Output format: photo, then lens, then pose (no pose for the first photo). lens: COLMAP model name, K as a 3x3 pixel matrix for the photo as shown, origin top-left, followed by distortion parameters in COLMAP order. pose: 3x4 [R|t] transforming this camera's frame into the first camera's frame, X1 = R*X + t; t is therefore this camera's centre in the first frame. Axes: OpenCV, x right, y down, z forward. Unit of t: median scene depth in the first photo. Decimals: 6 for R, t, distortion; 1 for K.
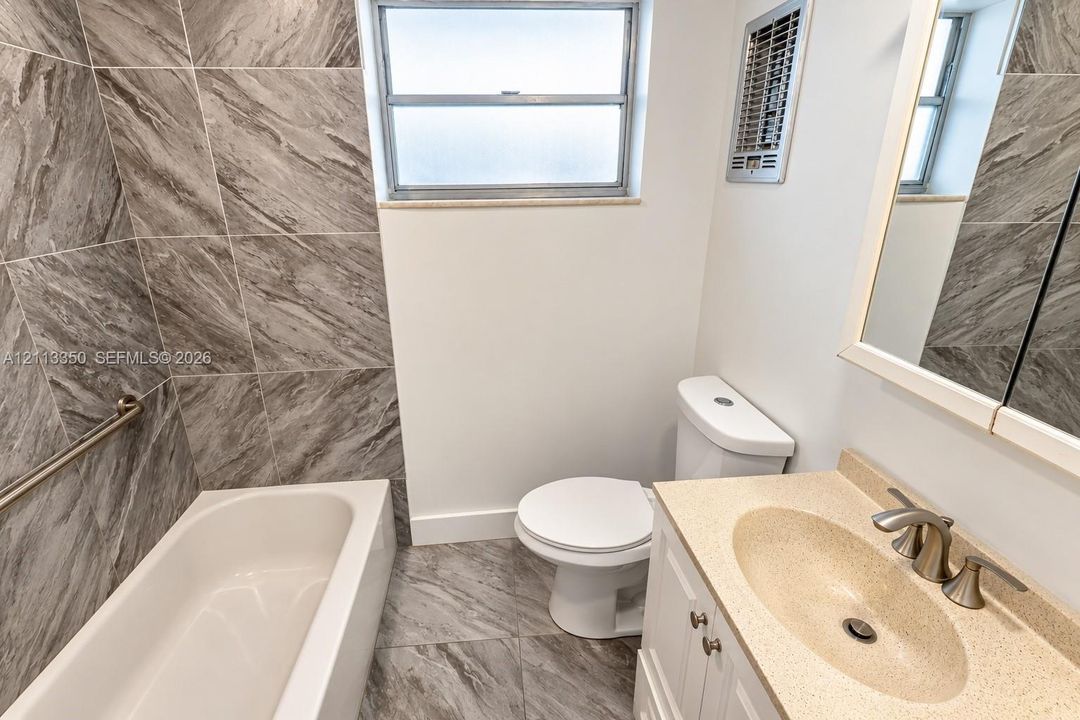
lens RADIAL K [[509.2, 0, 535.8], [0, 509.2, 360.8], [0, 0, 1]] dist [0.014789, -0.009016]
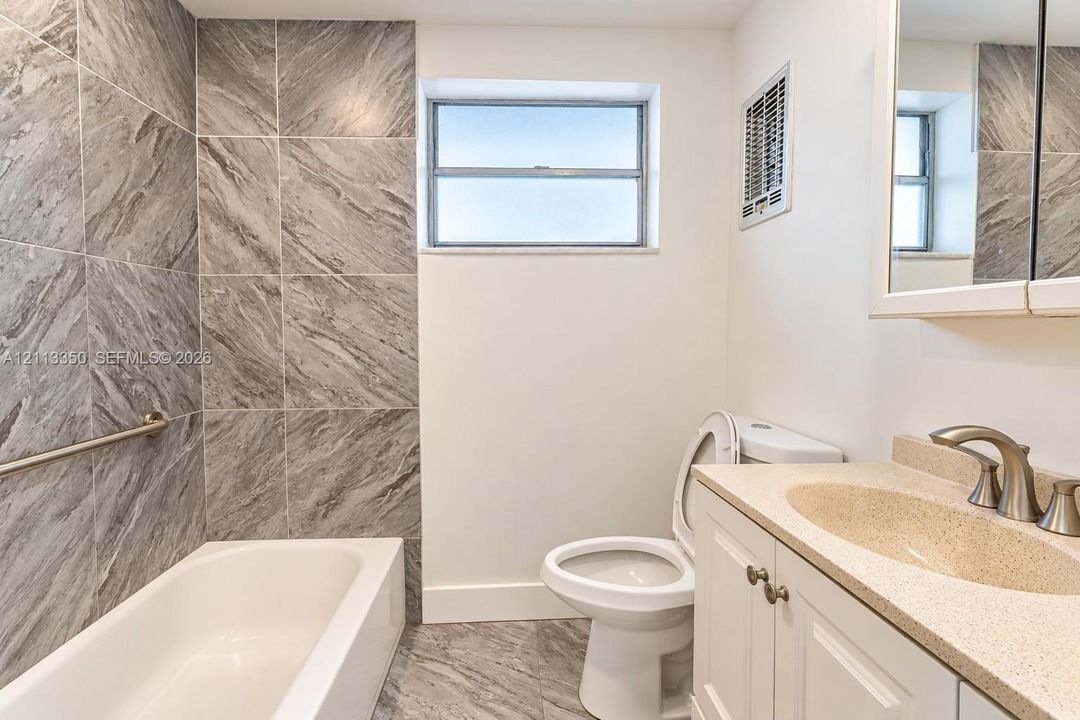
lens RADIAL K [[514.3, 0, 540.5], [0, 514.3, 344.3], [0, 0, 1]] dist [0.000937, -0.001082]
pose [[0.999288, -0.001369, -0.037700, -0.006407], [-0.010618, 0.948731, -0.315908, 0.229926], [0.036200, 0.316083, 0.948041, 0.026859]]
